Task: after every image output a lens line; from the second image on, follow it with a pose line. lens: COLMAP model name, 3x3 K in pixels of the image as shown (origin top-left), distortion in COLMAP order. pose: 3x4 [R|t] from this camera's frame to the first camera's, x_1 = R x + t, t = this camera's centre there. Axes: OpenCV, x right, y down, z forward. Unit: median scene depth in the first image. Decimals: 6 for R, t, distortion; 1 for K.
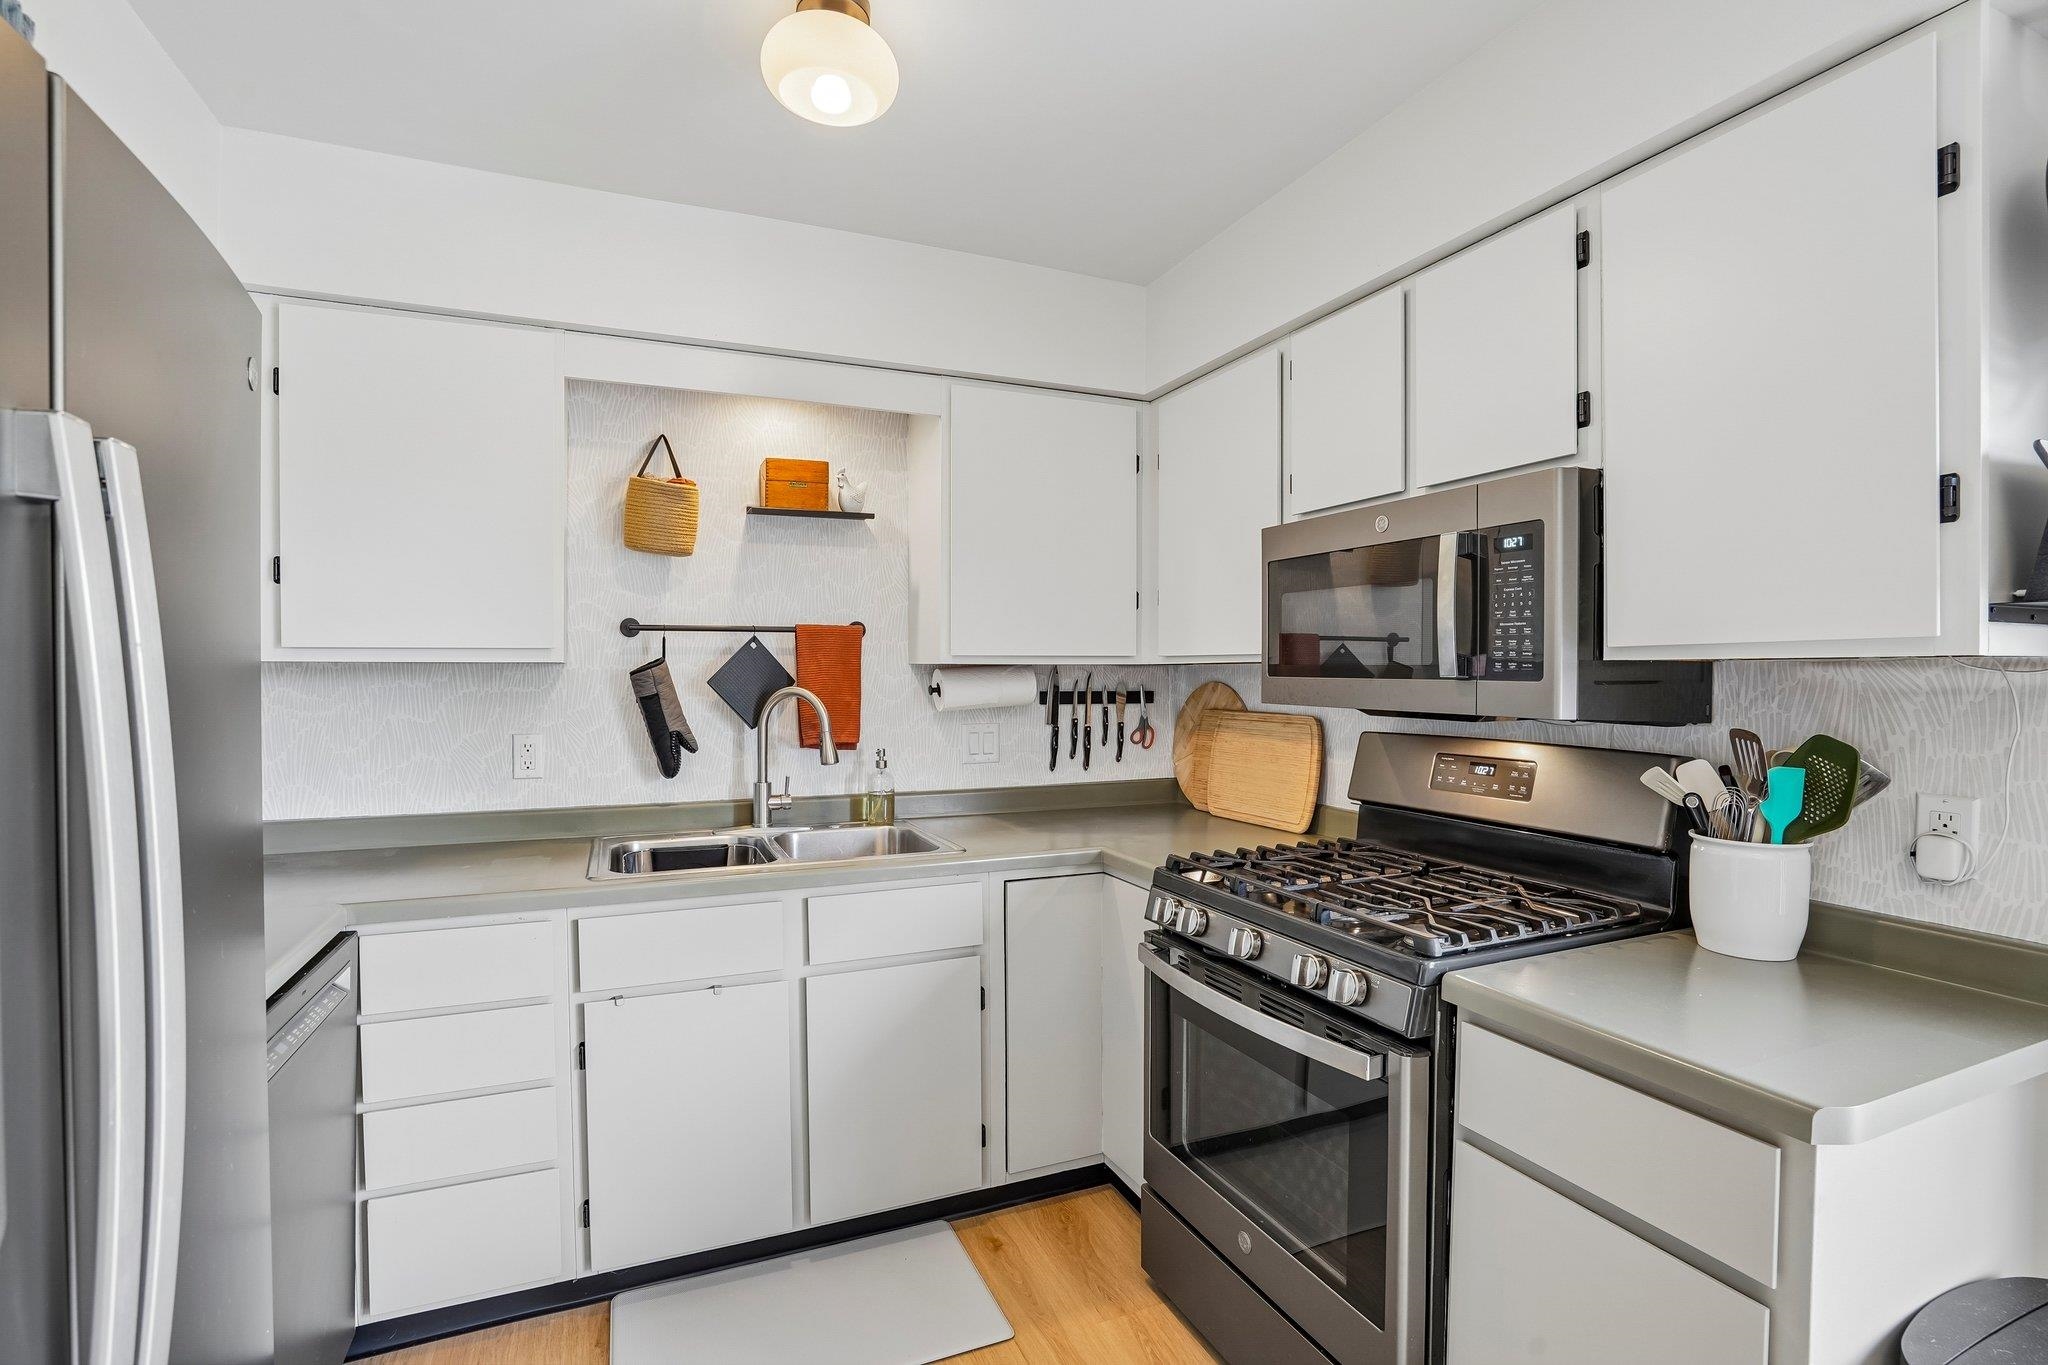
lens RADIAL K [[944.7, 0, 1024.0], [0, 944.7, 682.5], [0, 0, 1]] dist [-0.047352, 0.015460]
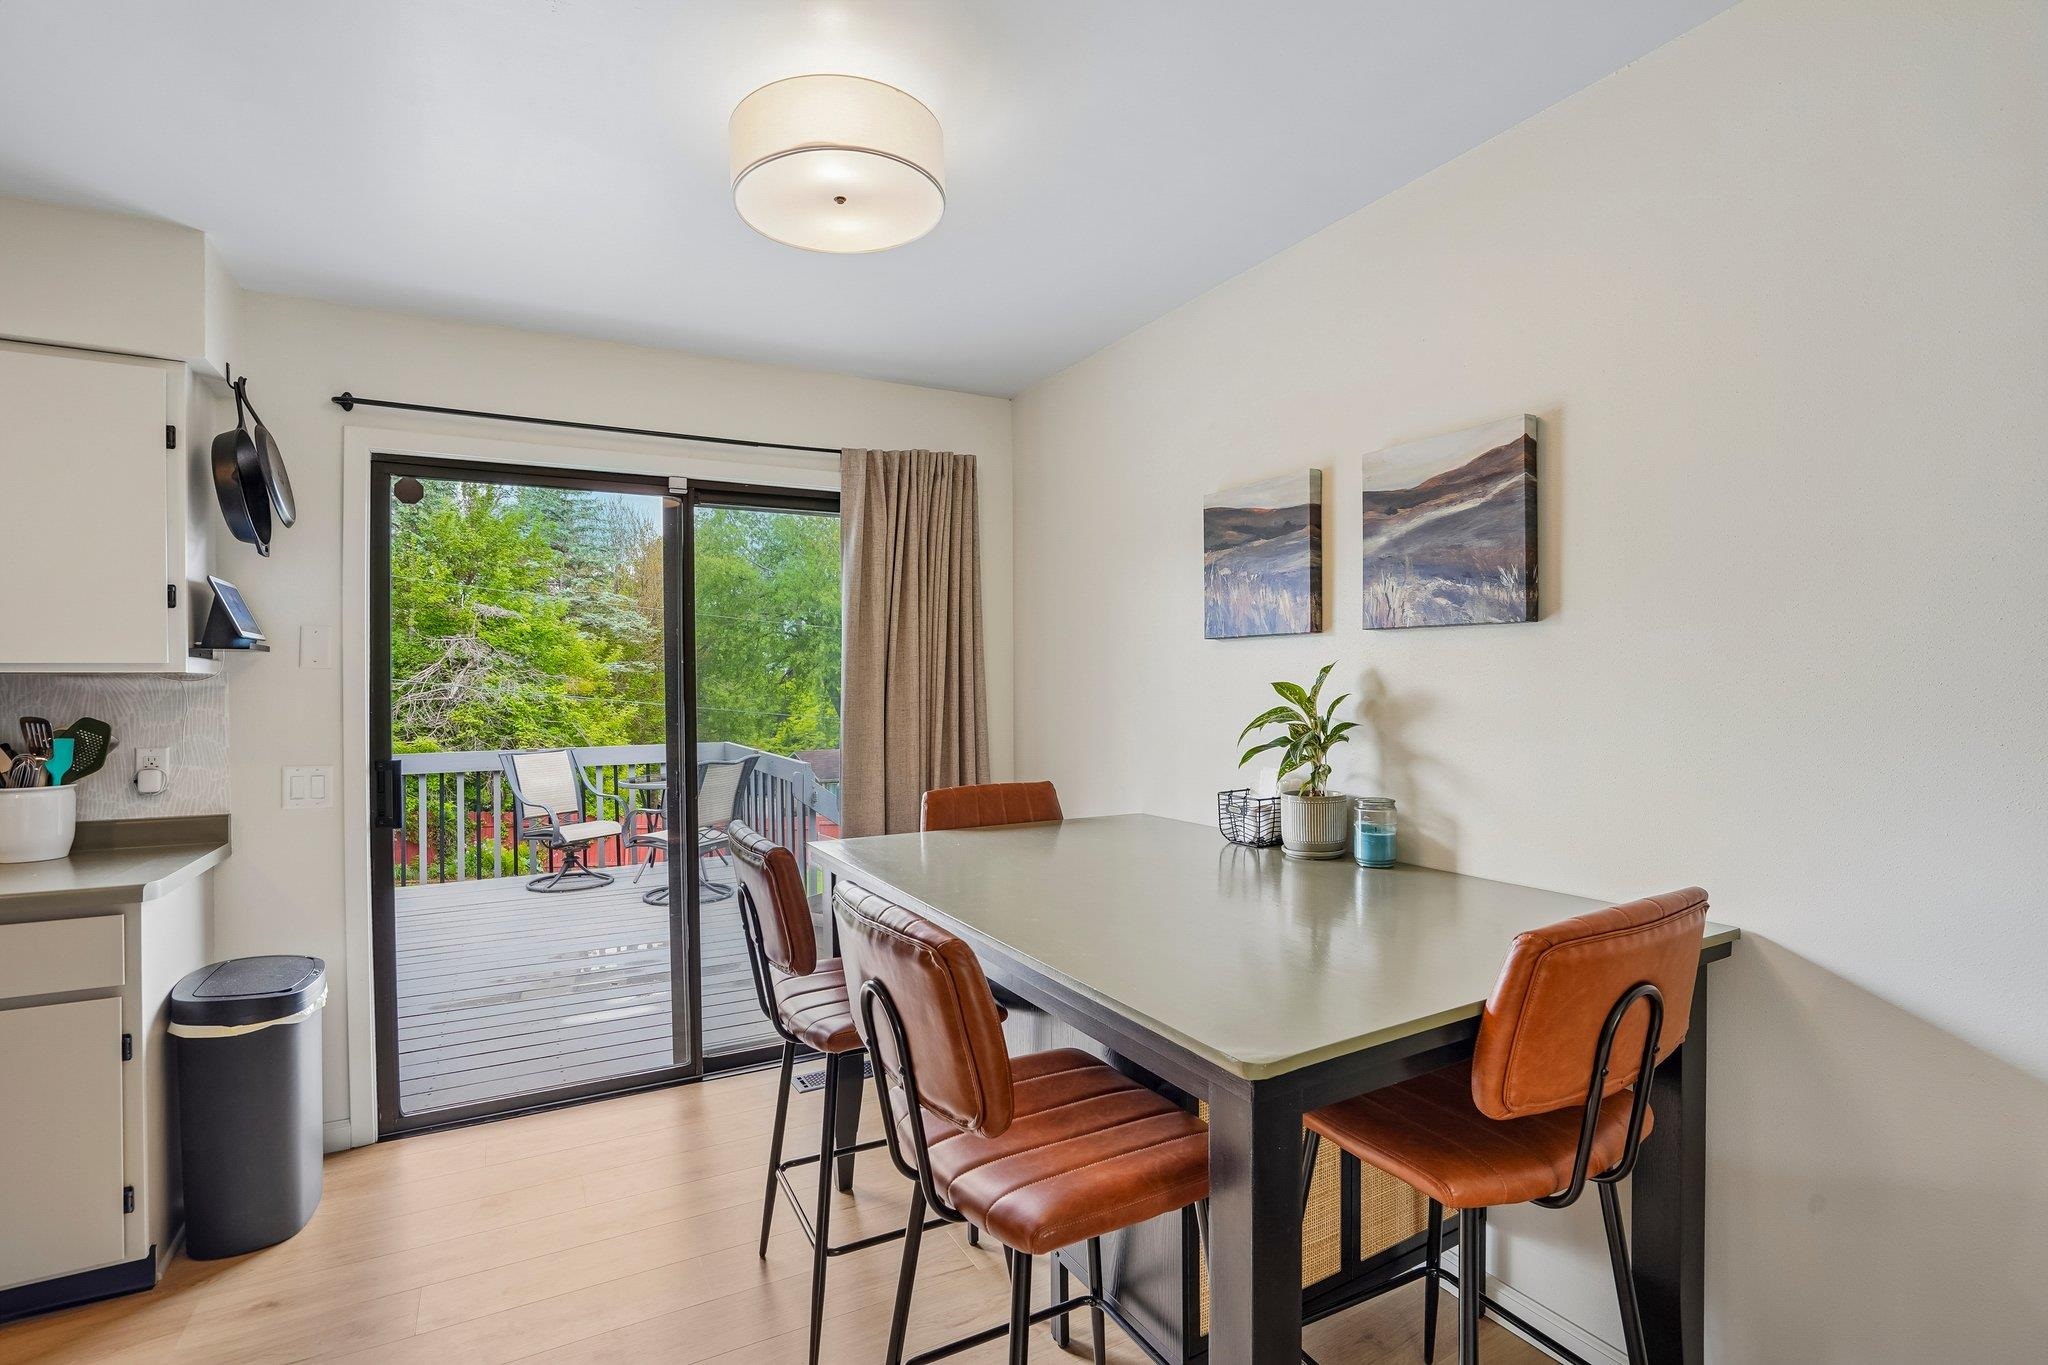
lens RADIAL K [[944.7, 0, 1024.0], [0, 944.7, 682.5], [0, 0, 1]] dist [-0.047352, 0.015460]
pose [[-0.094114, 0.000327, 0.995561, -0.982734], [0.014704, 0.999891, 0.001062, 0.015167], [-0.995453, 0.014738, -0.094108, -0.574655]]
